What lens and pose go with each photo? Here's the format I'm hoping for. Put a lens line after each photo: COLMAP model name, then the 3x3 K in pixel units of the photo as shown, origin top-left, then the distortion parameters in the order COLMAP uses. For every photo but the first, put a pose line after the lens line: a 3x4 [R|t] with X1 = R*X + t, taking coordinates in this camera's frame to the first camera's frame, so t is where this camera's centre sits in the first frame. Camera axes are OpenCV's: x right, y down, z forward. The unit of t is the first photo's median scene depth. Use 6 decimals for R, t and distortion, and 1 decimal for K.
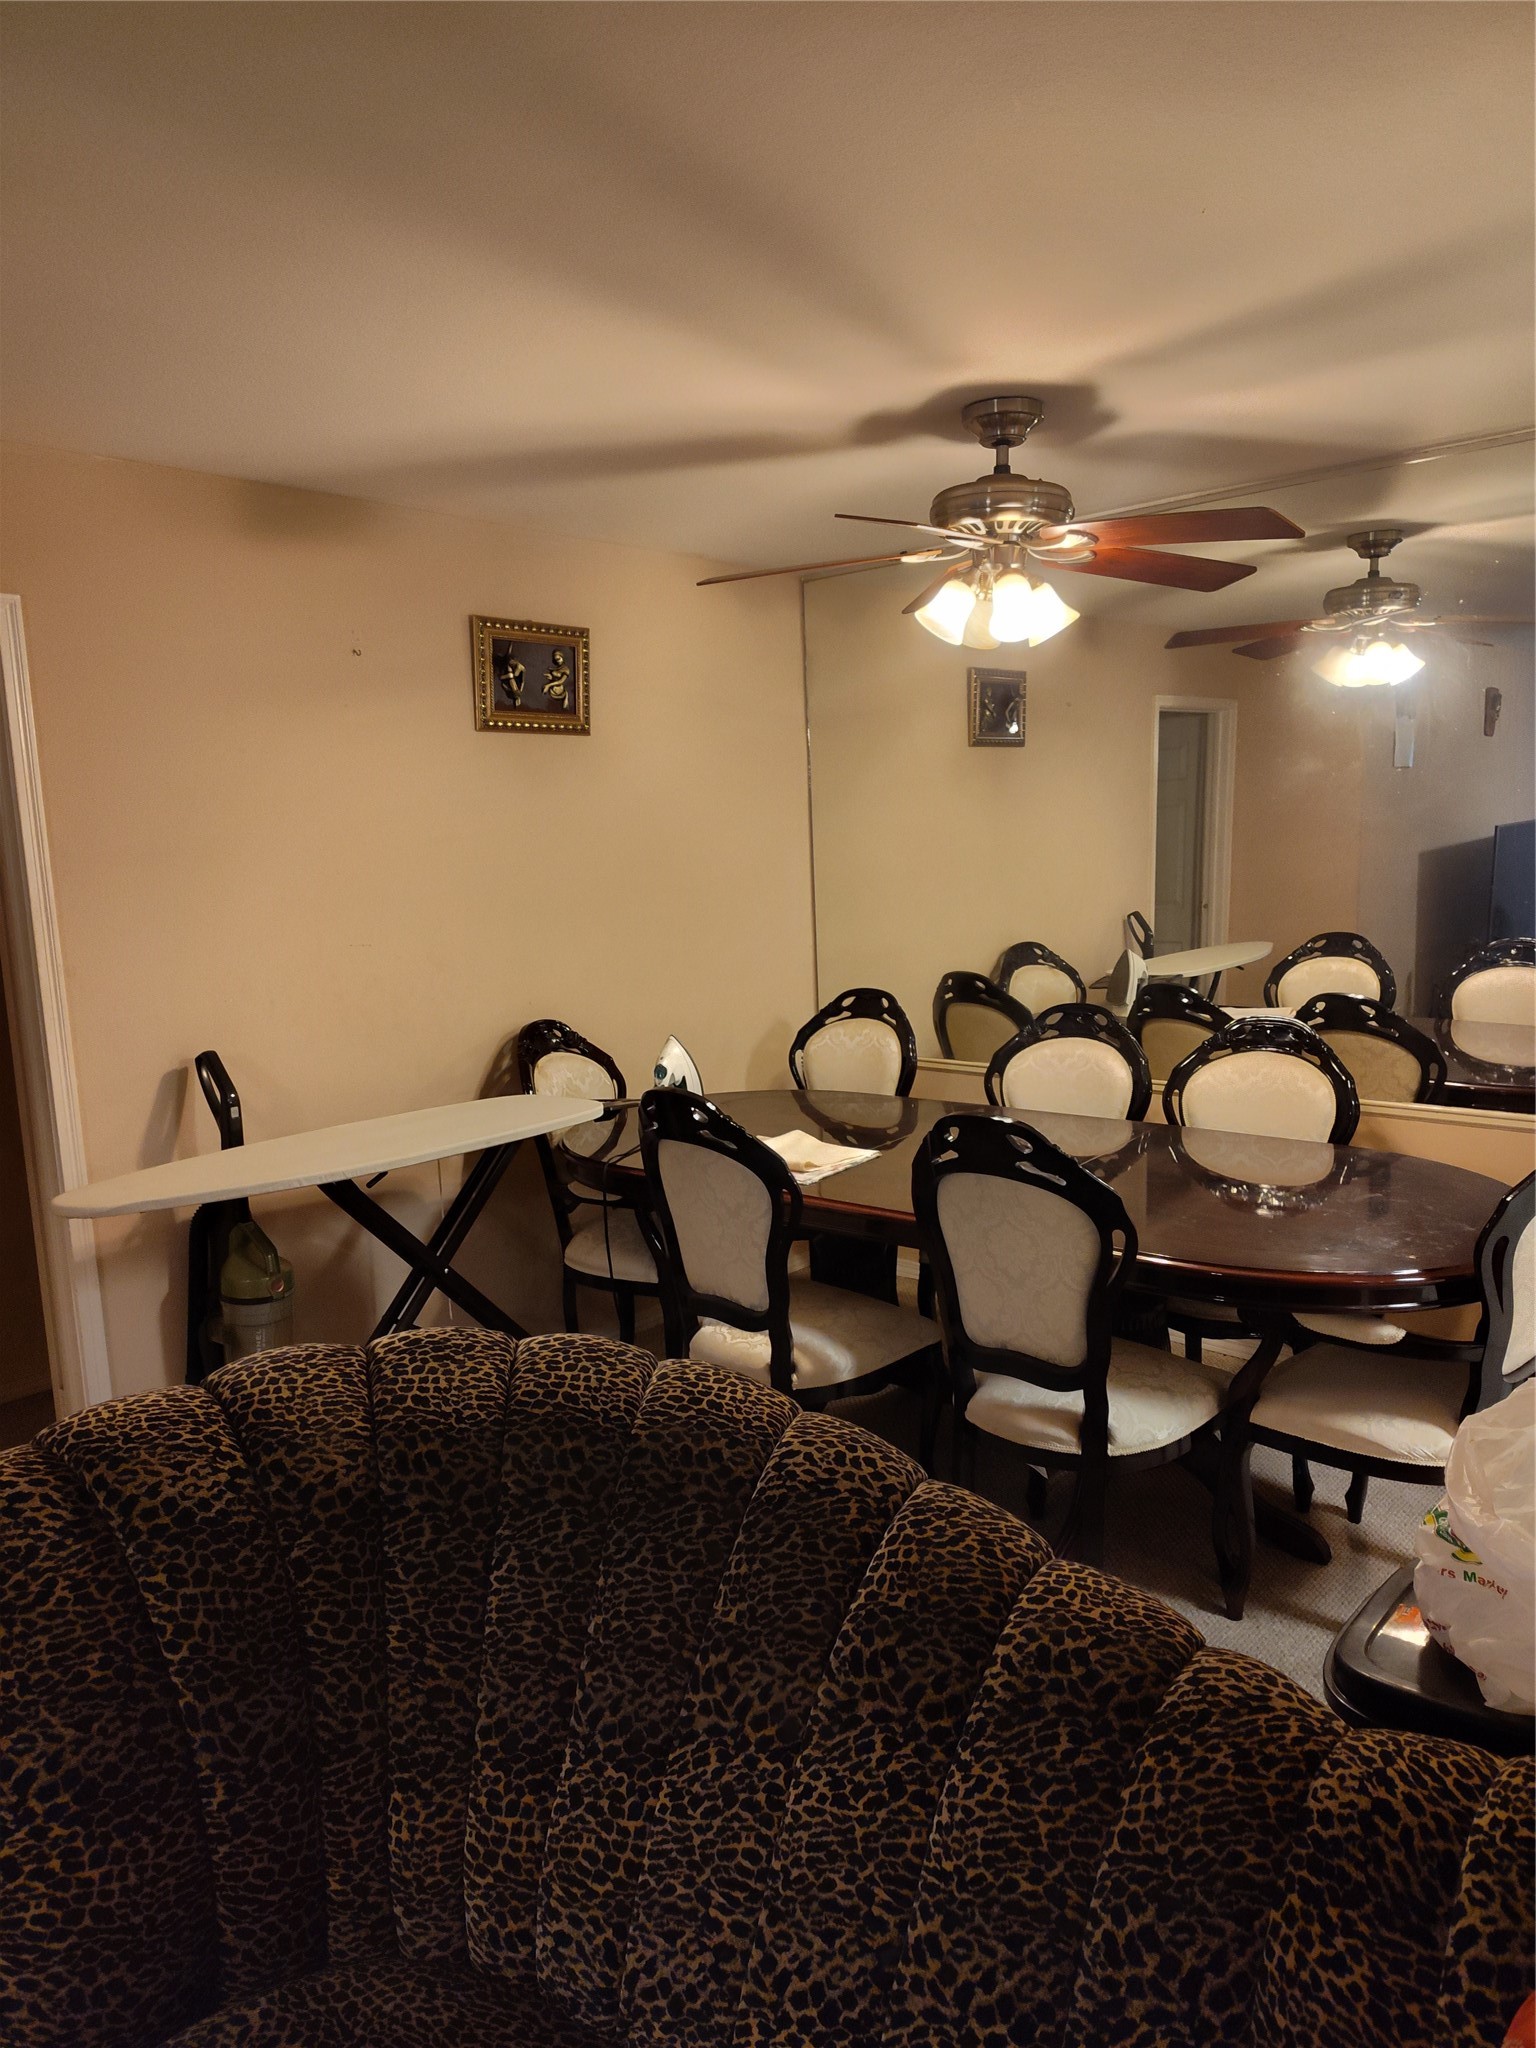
lens RADIAL K [[1363.0, 0, 770.5], [0, 1363.0, 1051.4], [0, 0, 1]] dist [0.031523, -0.057031]
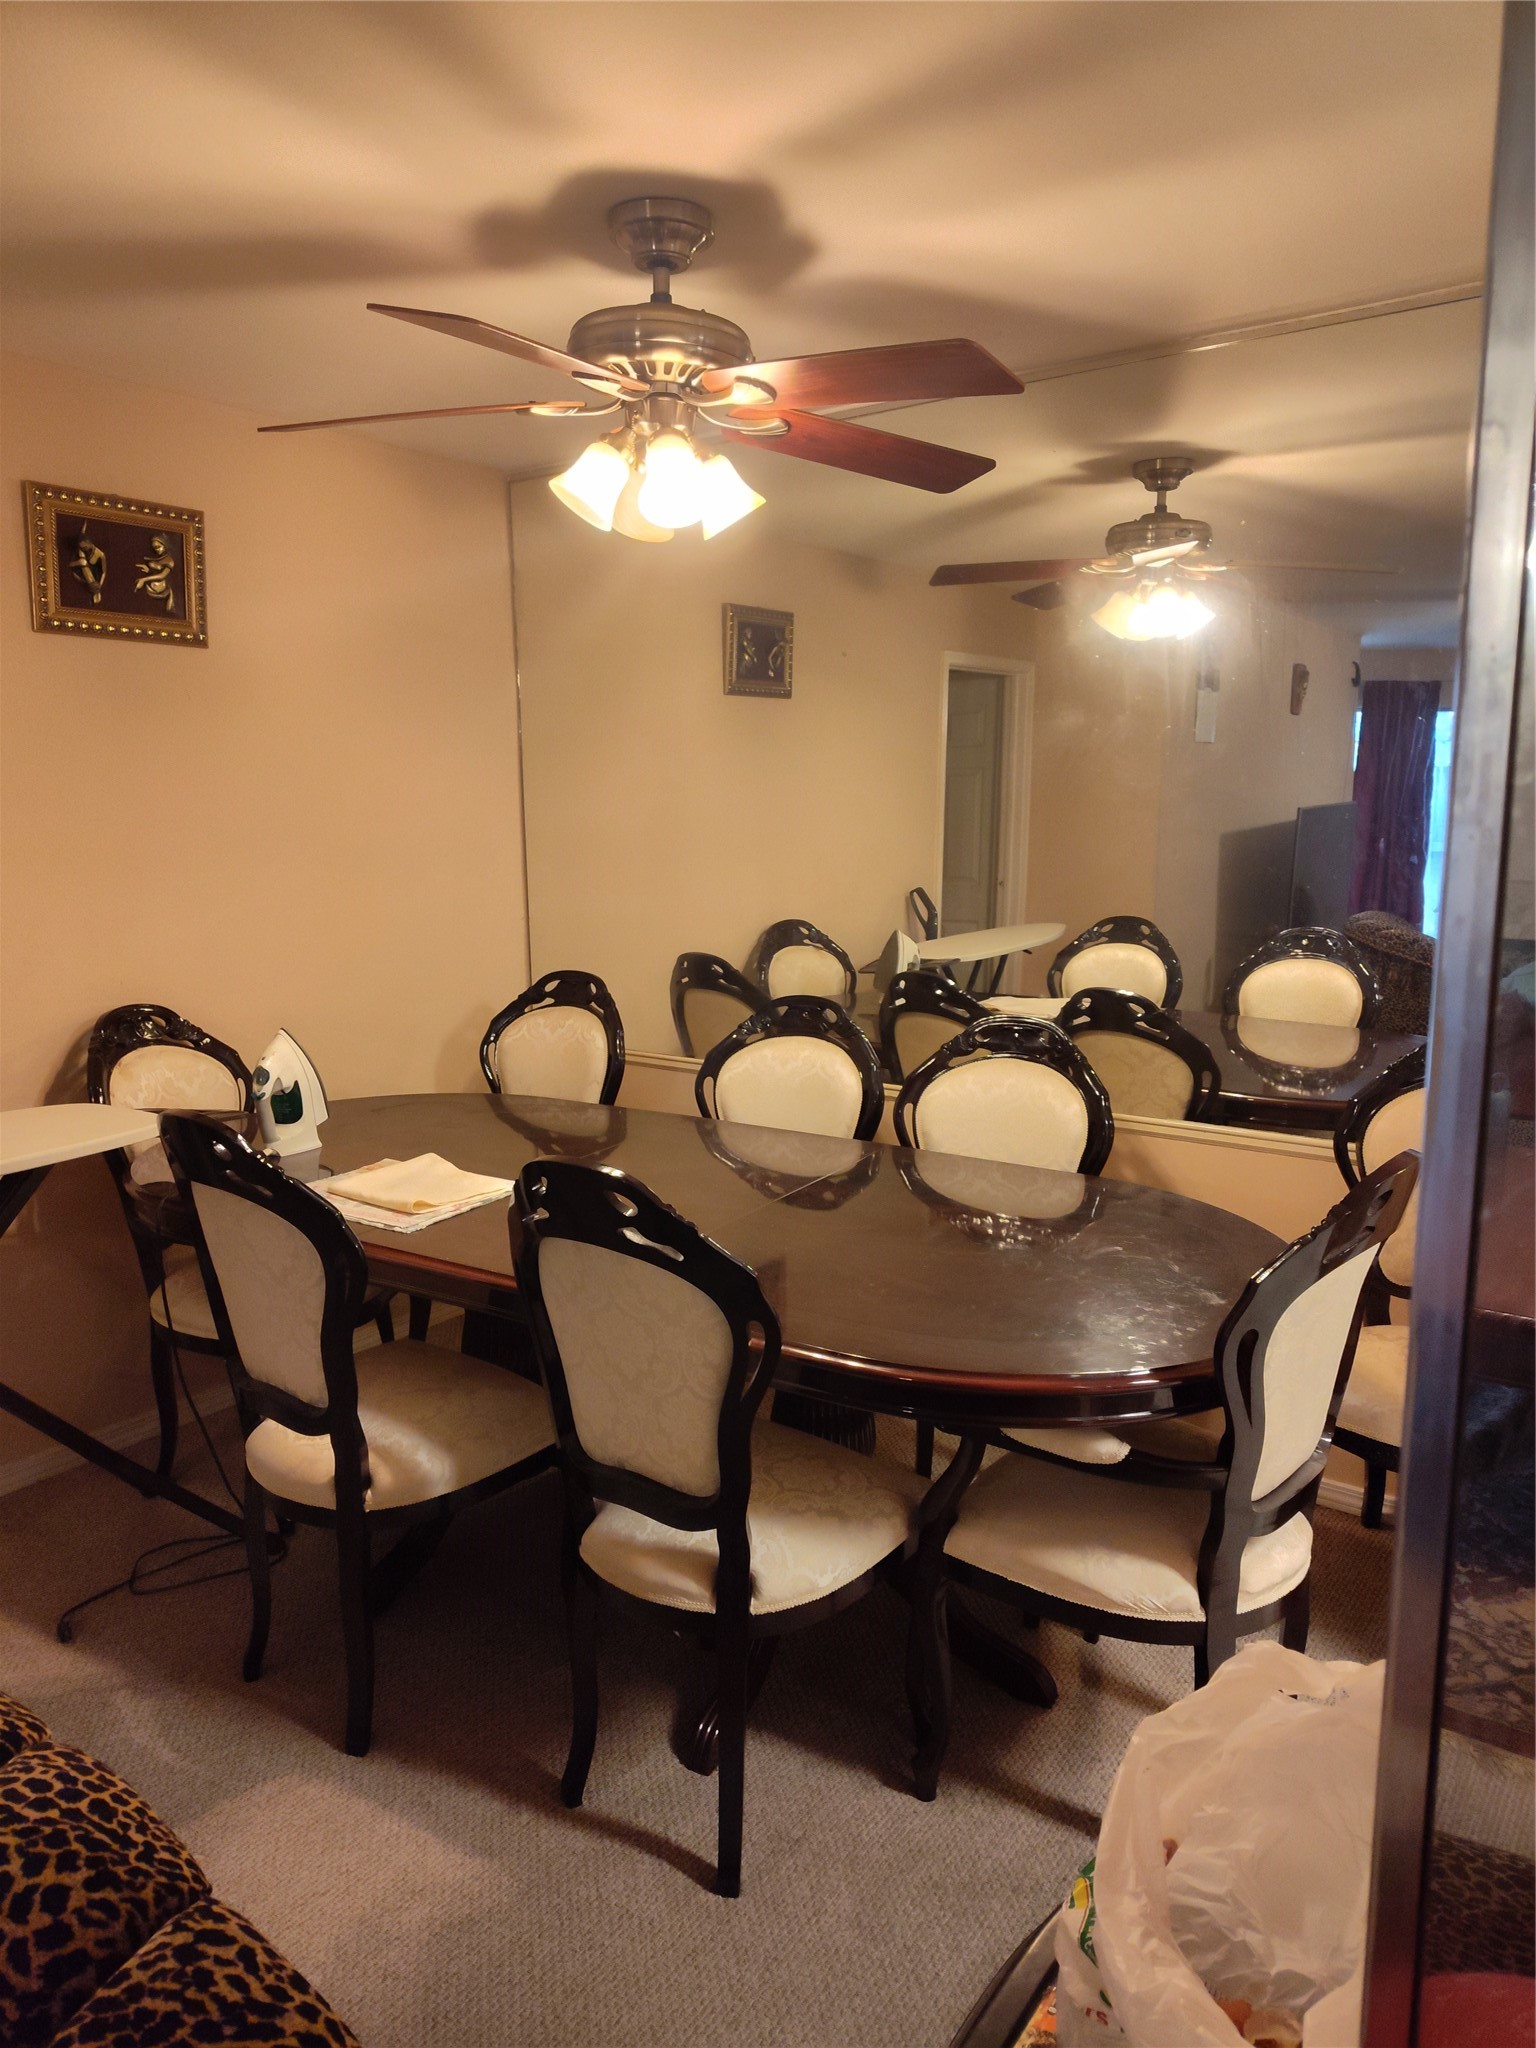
lens RADIAL K [[1363.0, 0, 770.5], [0, 1363.0, 1051.4], [0, 0, 1]] dist [0.031523, -0.057031]
pose [[0.993393, 0.011581, 0.114177, 0.113206], [-0.014013, 0.999691, 0.020518, -0.018281], [-0.113905, -0.021982, 0.993248, 0.176232]]
